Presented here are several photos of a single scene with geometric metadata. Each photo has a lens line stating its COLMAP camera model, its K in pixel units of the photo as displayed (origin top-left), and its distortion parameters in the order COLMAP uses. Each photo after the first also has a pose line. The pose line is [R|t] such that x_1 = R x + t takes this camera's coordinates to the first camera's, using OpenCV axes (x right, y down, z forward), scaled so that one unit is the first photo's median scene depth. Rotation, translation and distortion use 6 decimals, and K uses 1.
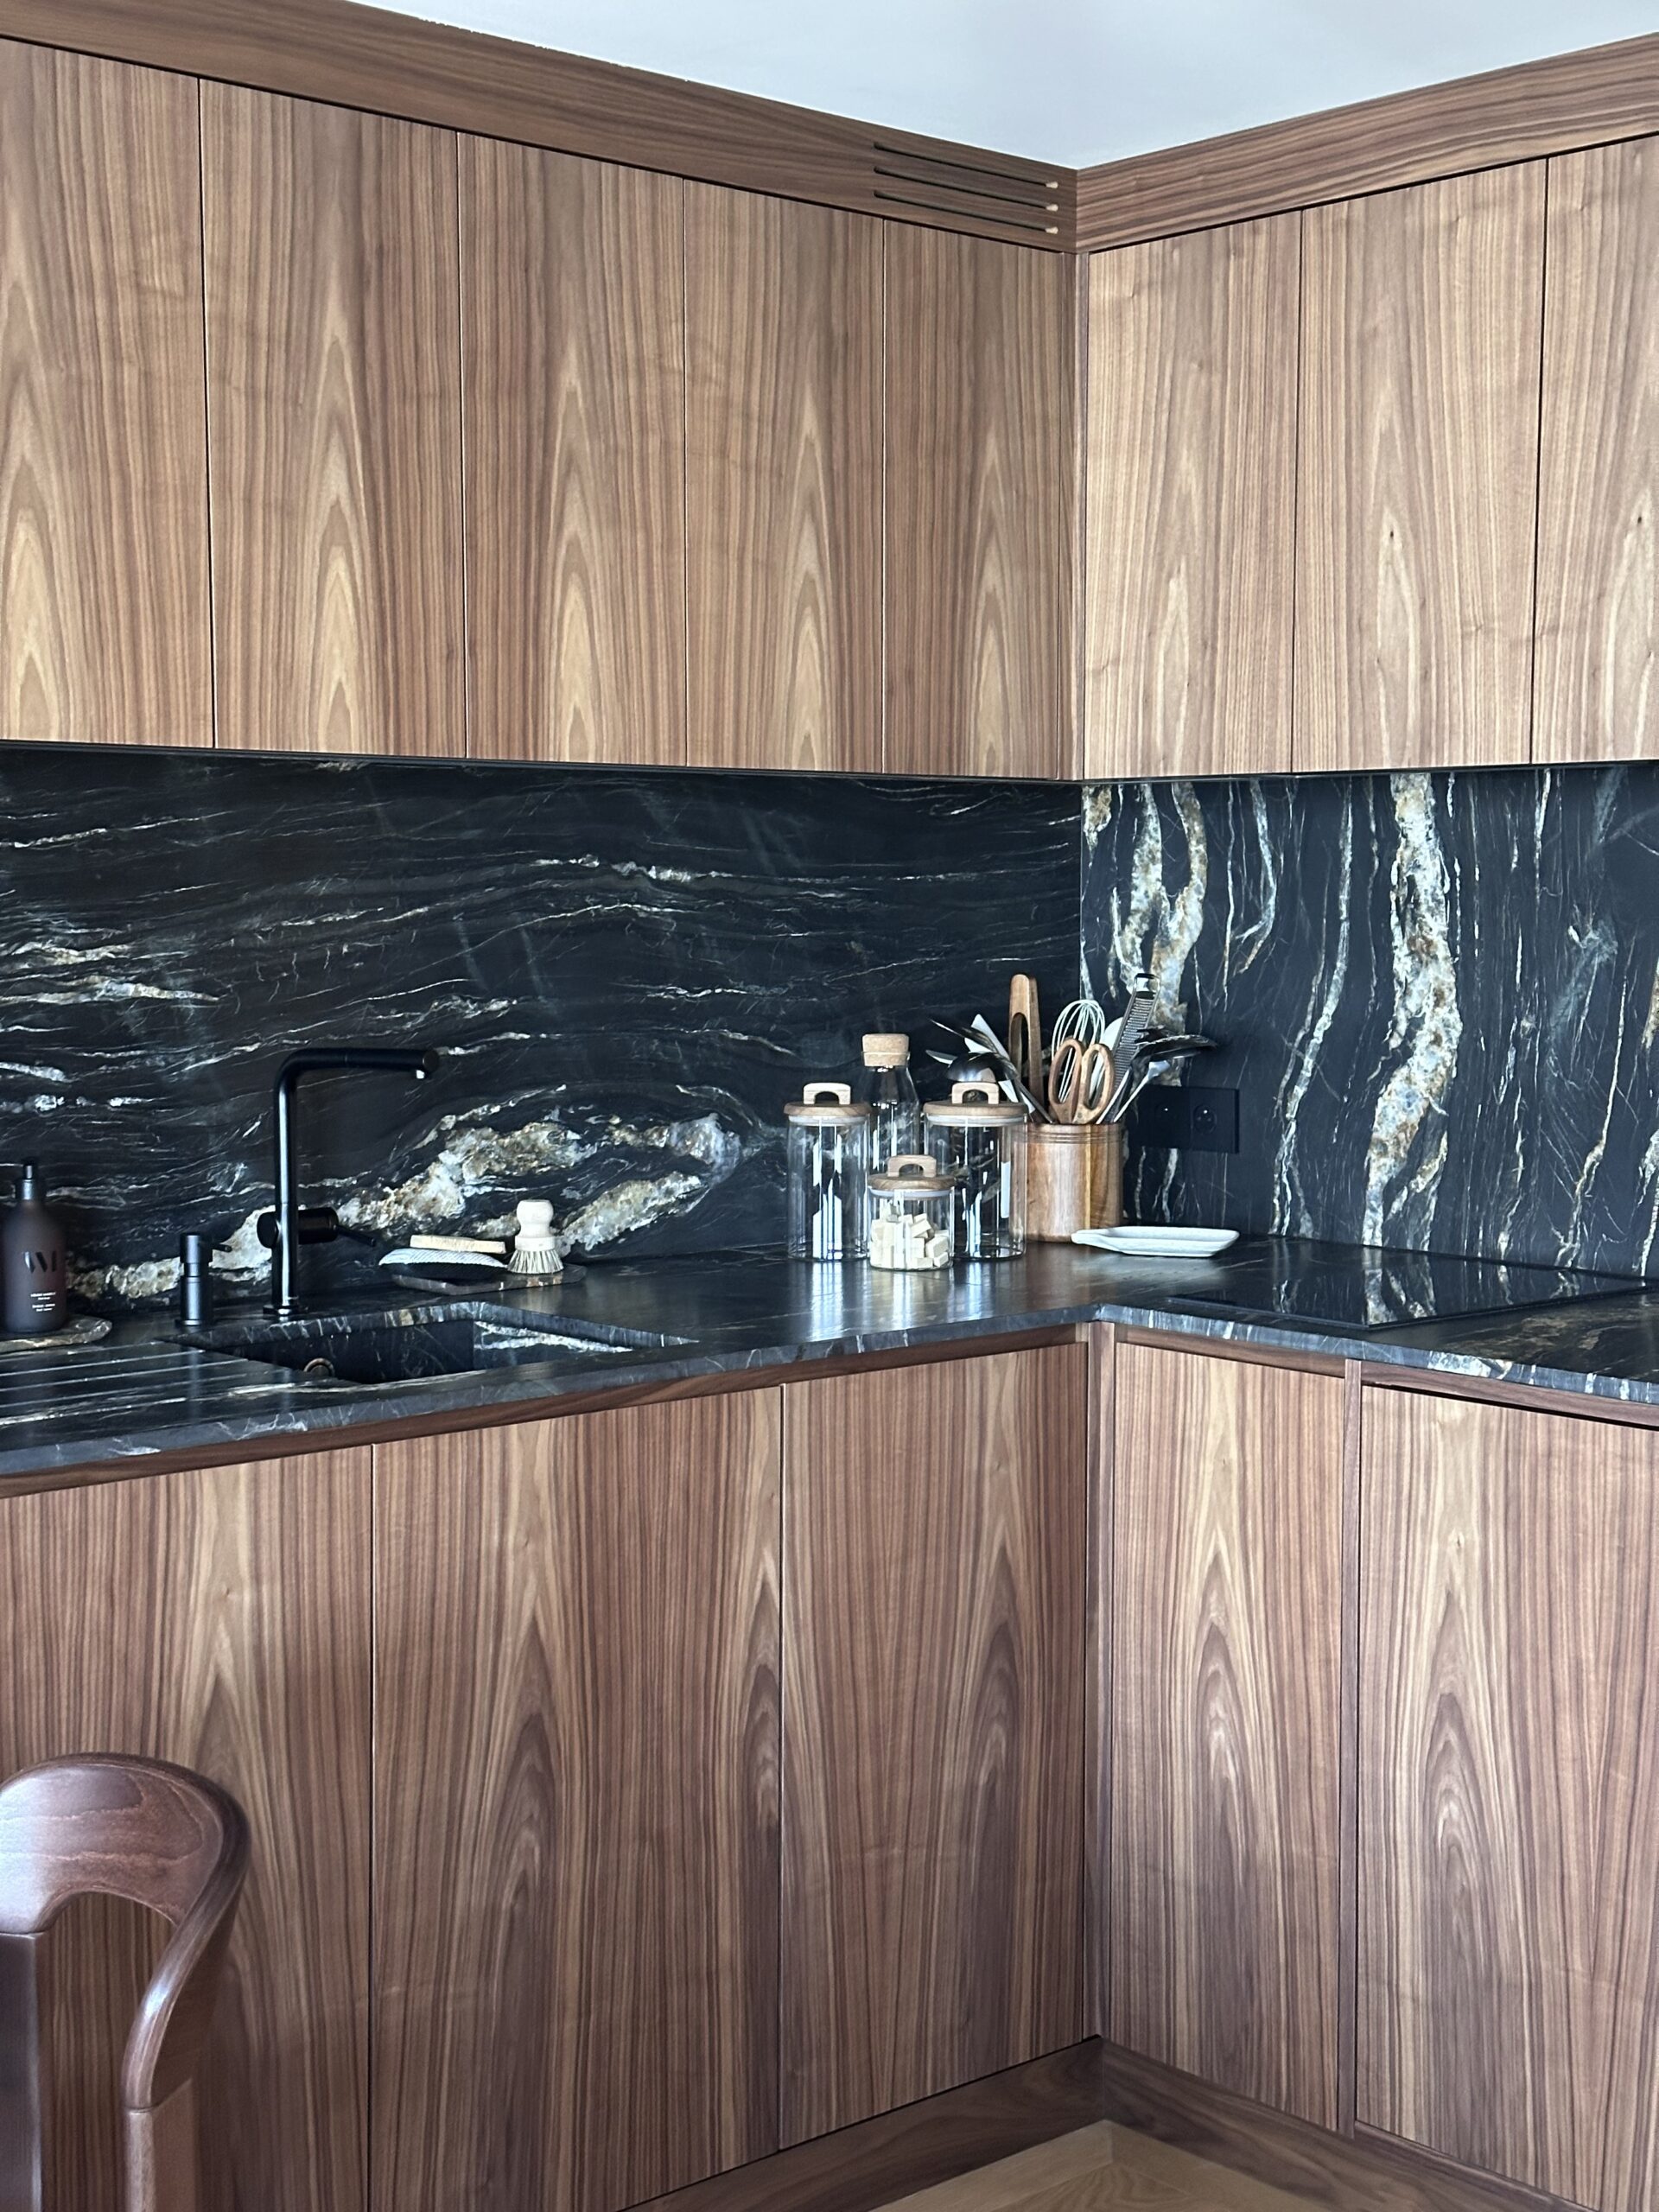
lens RADIAL K [[3088.4, 0, 841.8], [0, 3088.4, 1122.1], [0, 0, 1]] dist [0.137808, 0.000000]
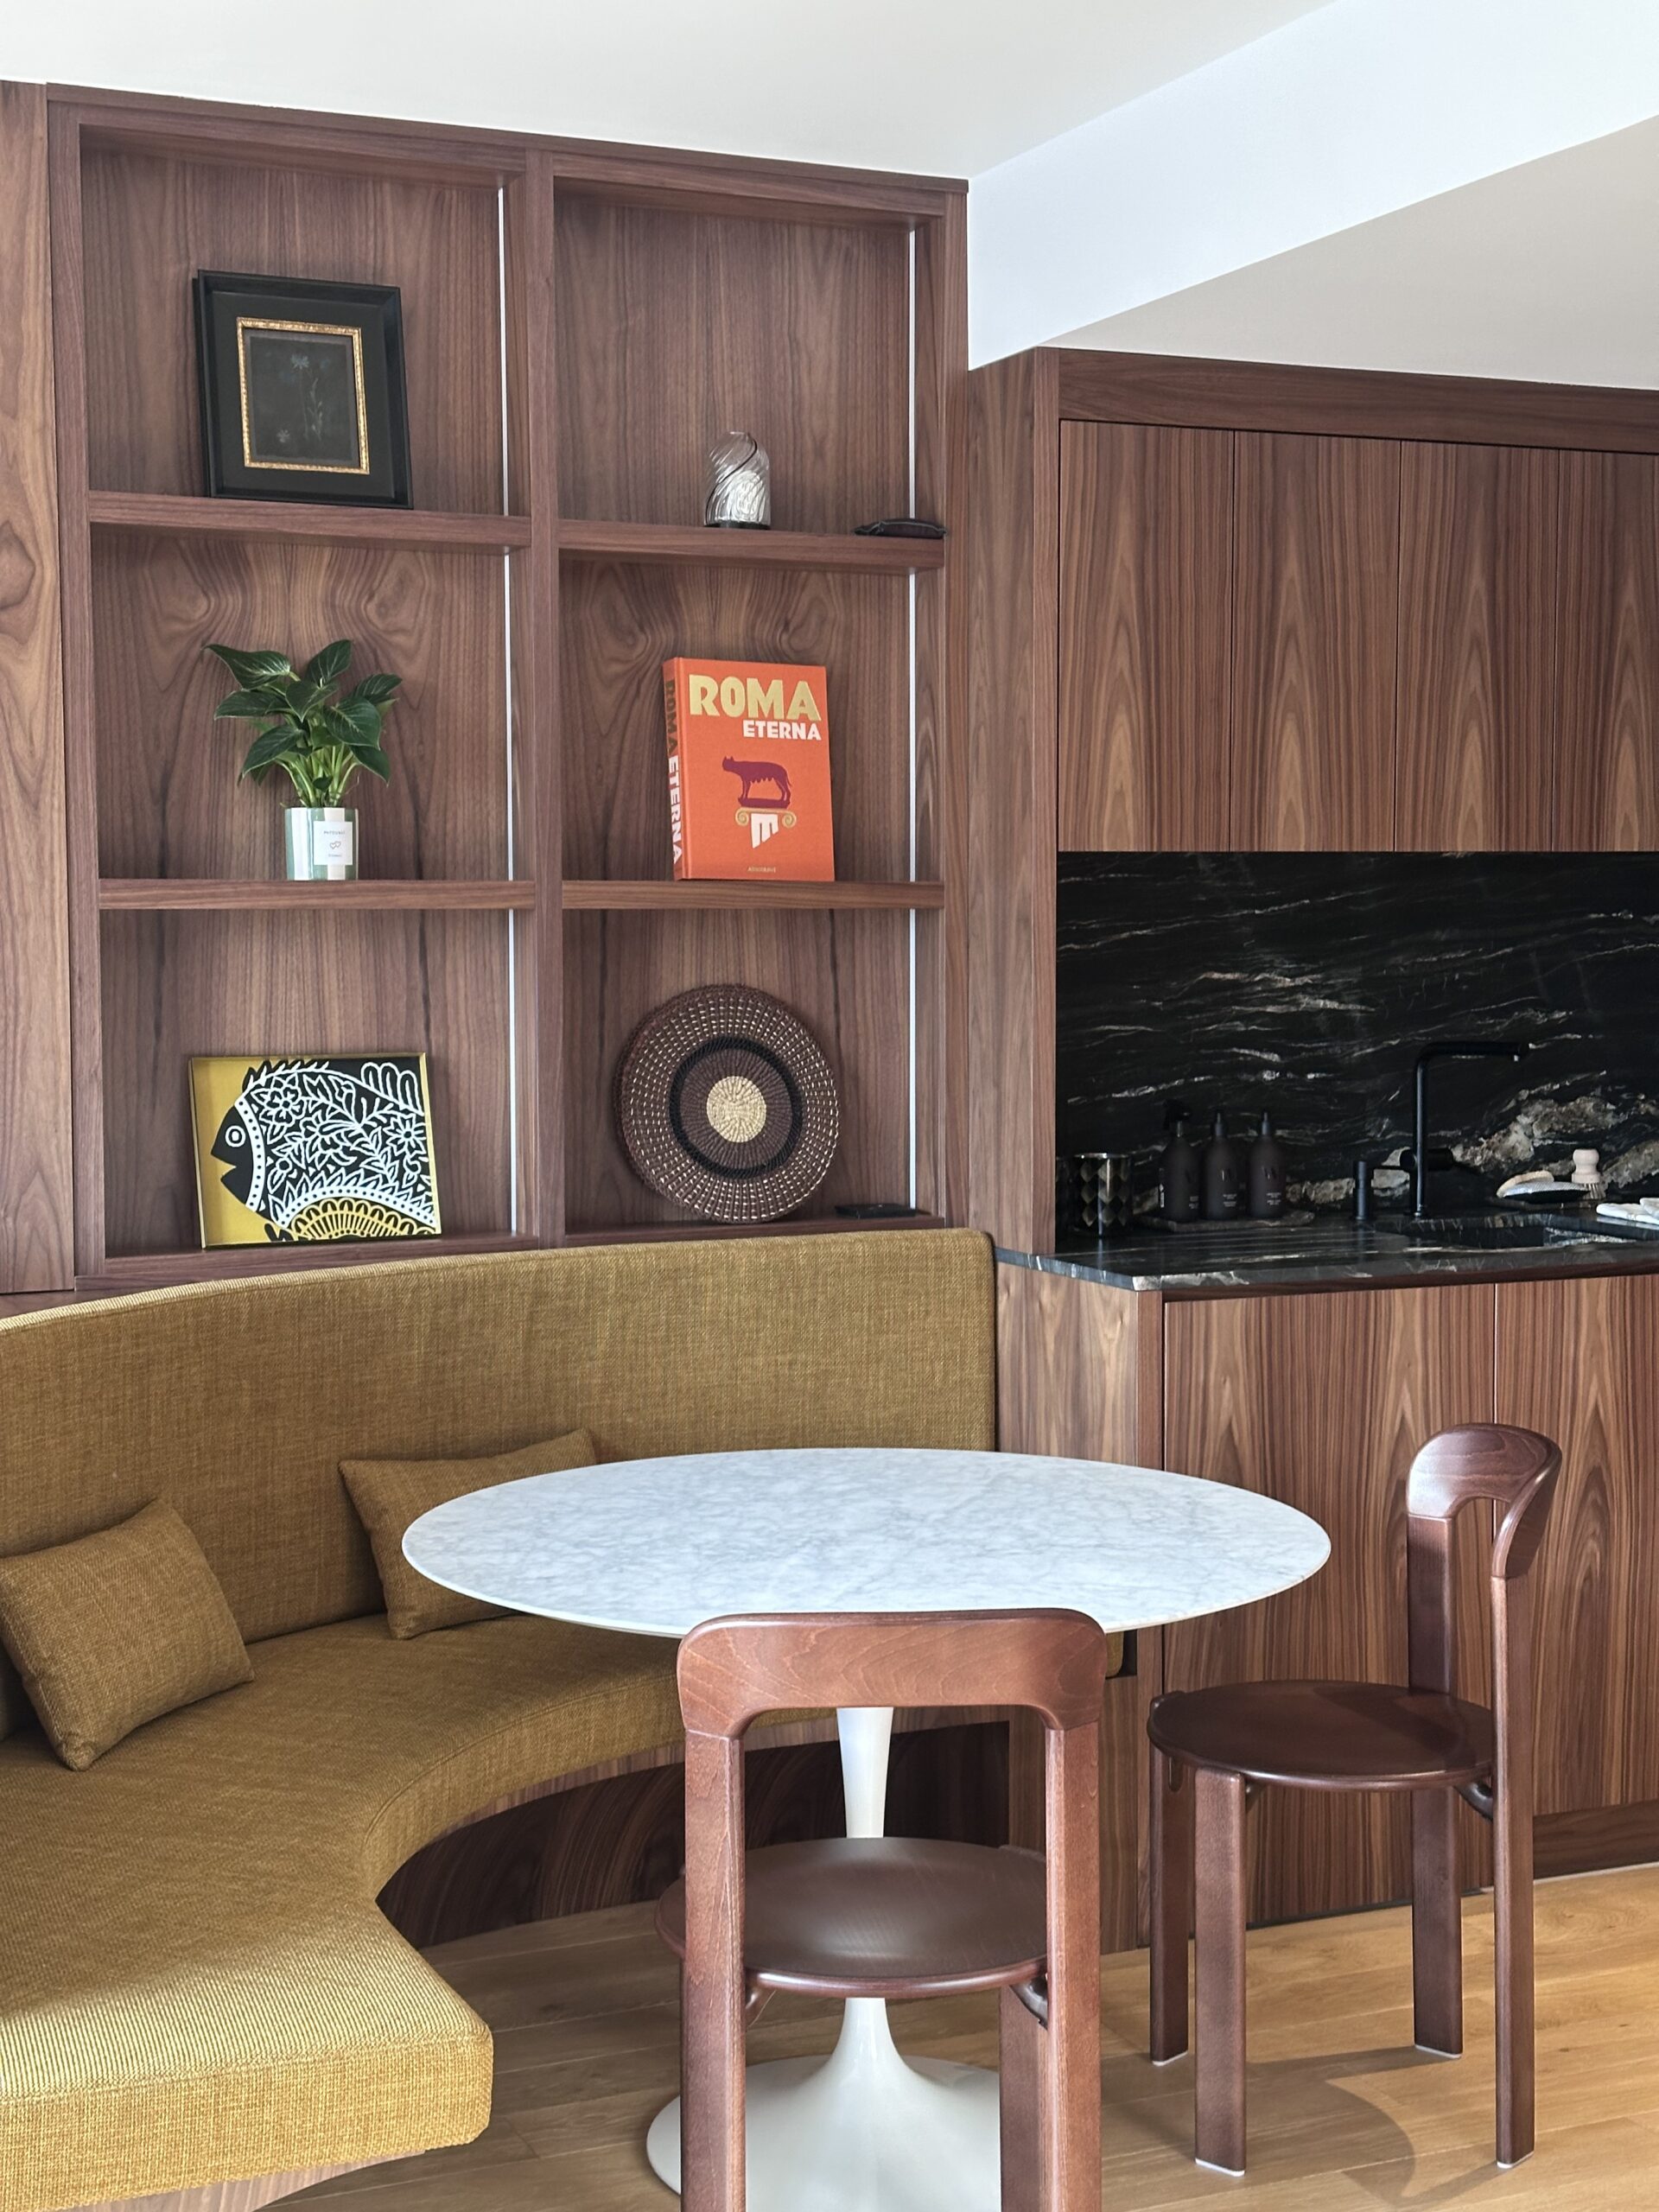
lens RADIAL K [[2959.7, 0, 829.1], [0, 2959.7, 1091.5], [0, 0, 1]] dist [0.144975, 0.000000]
pose [[0.950142, 0.012787, -0.311556, 0.000818], [-0.018449, 0.999714, -0.015231, 0.028786], [0.311272, 0.020220, 0.950106, -0.490292]]
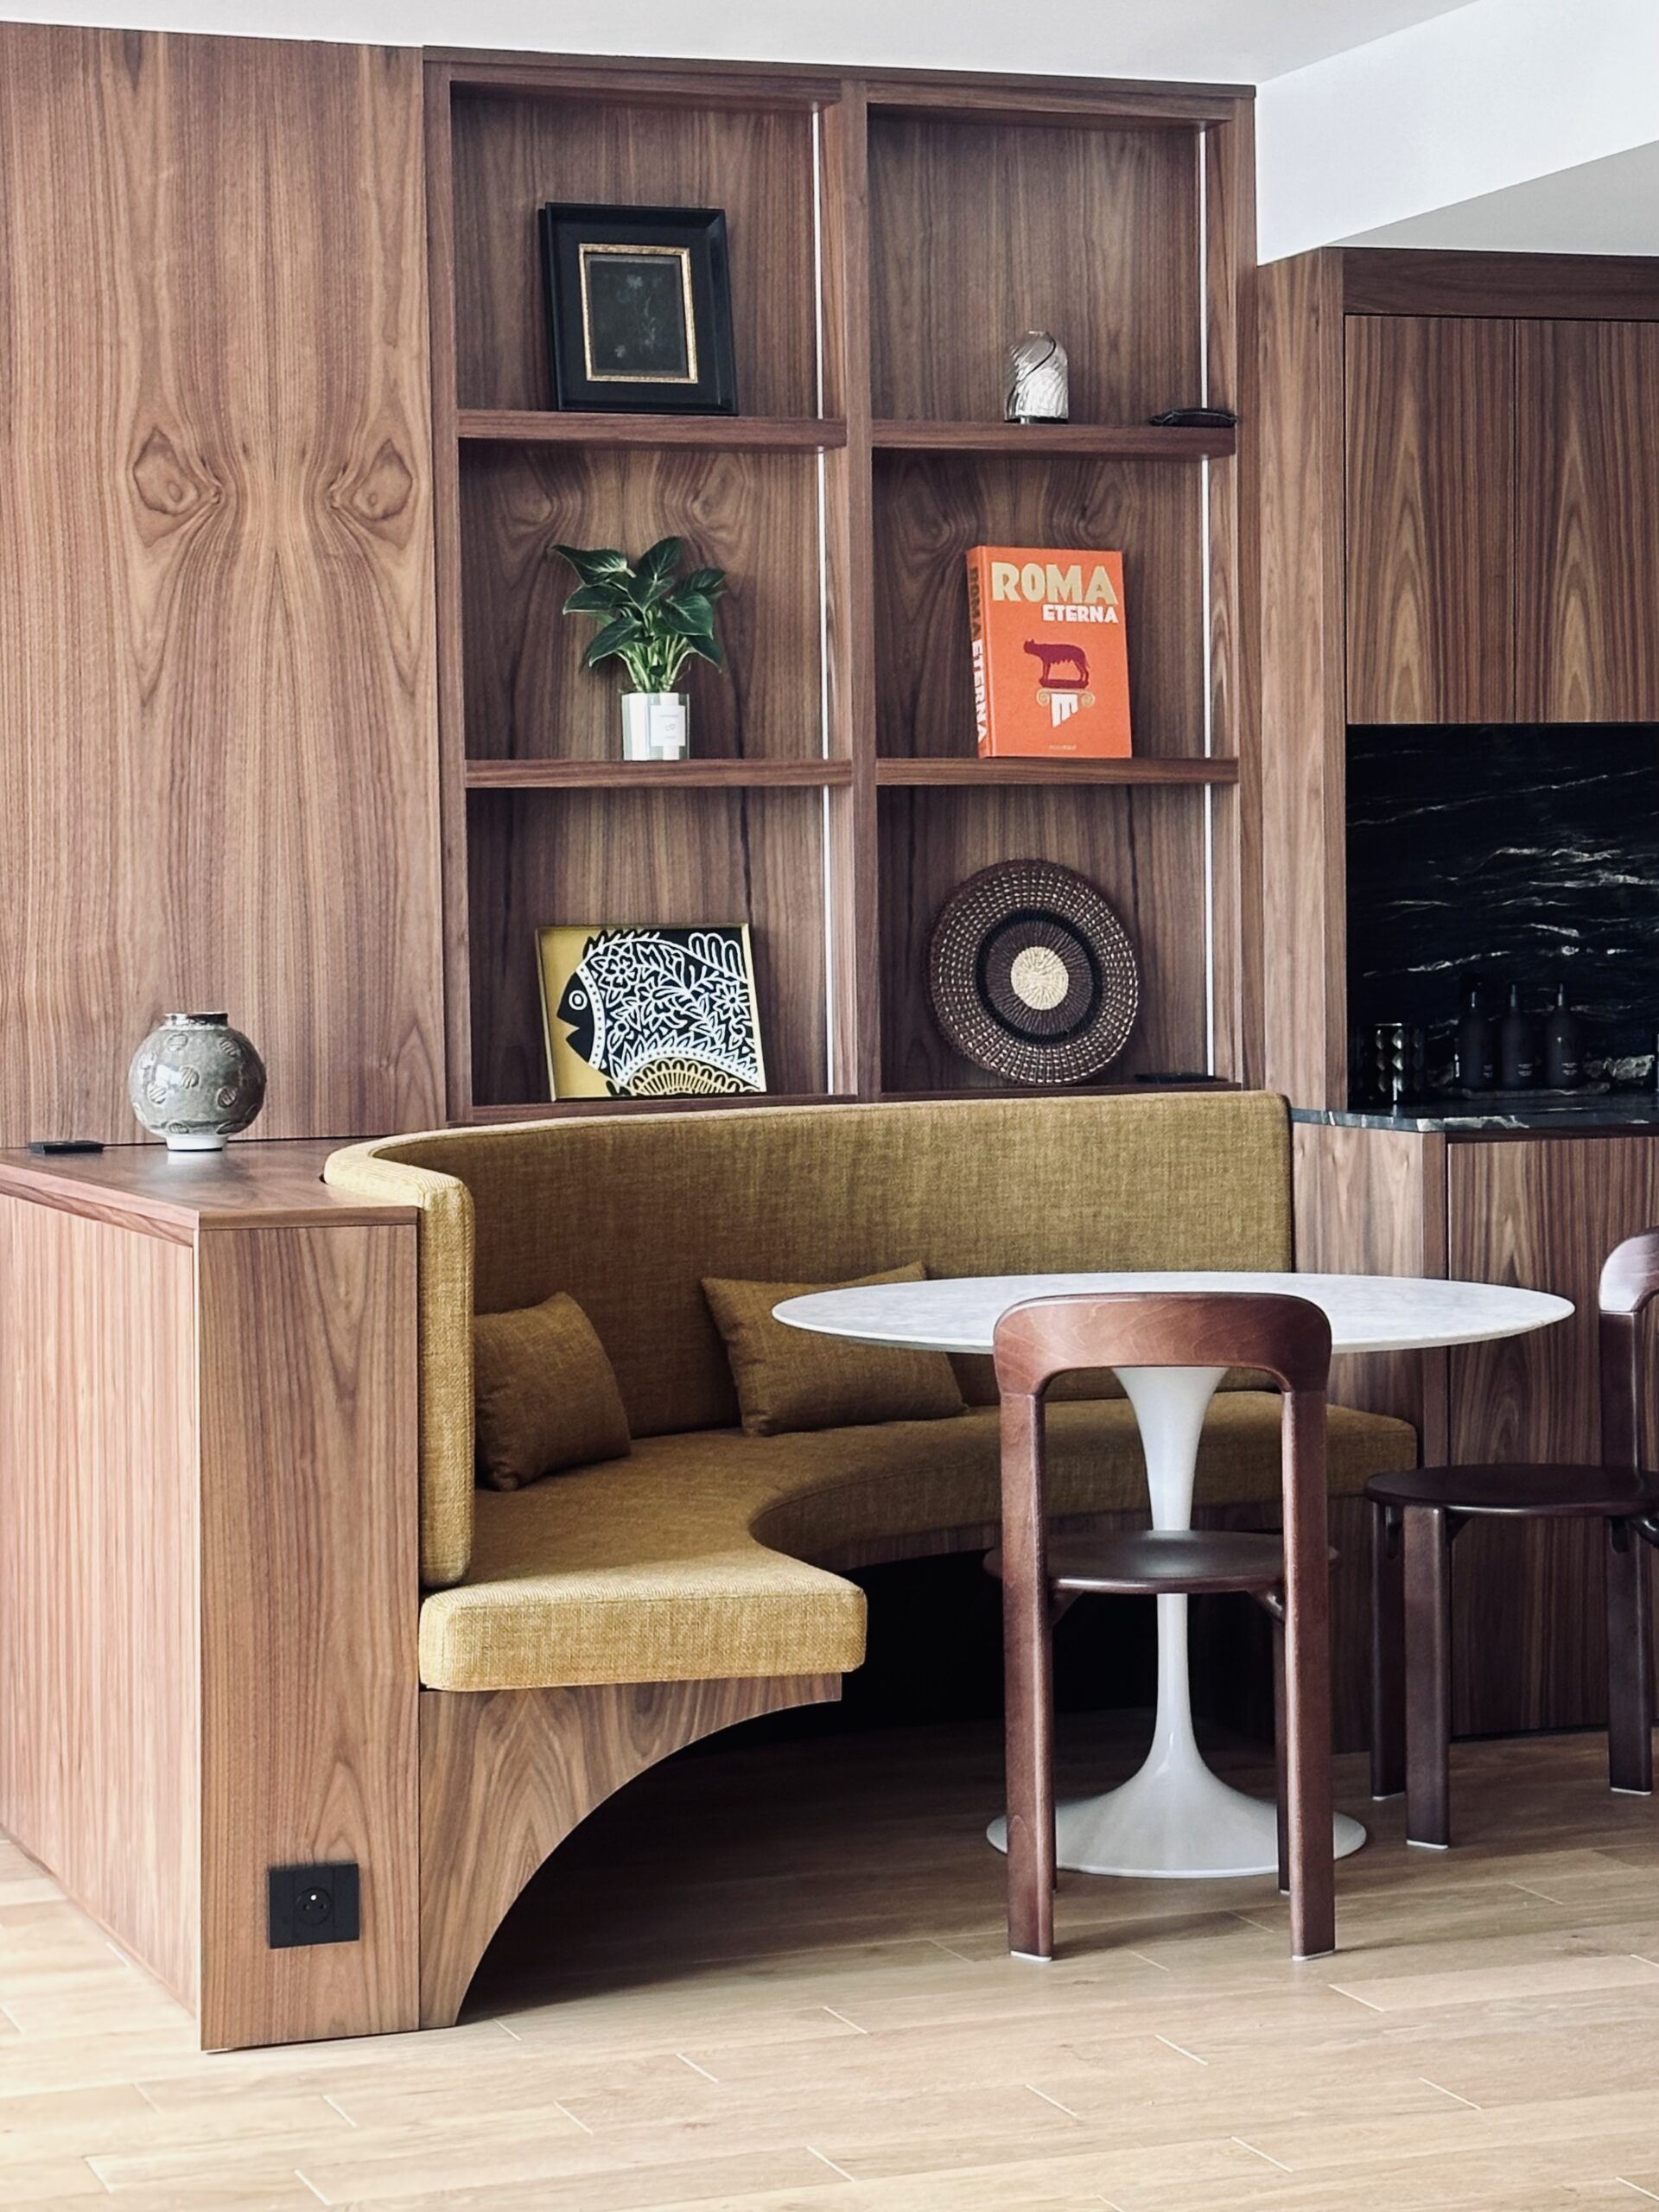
lens RADIAL K [[4470.3, 0, 852.7], [0, 4470.3, 1101.8], [0, 0, 1]] dist [0.173602, 0.000000]
pose [[0.932854, -0.000009, -0.360253, 0.222258], [-0.010654, 0.999562, -0.027613, 0.135291], [0.360096, 0.029597, 0.932446, -1.230170]]
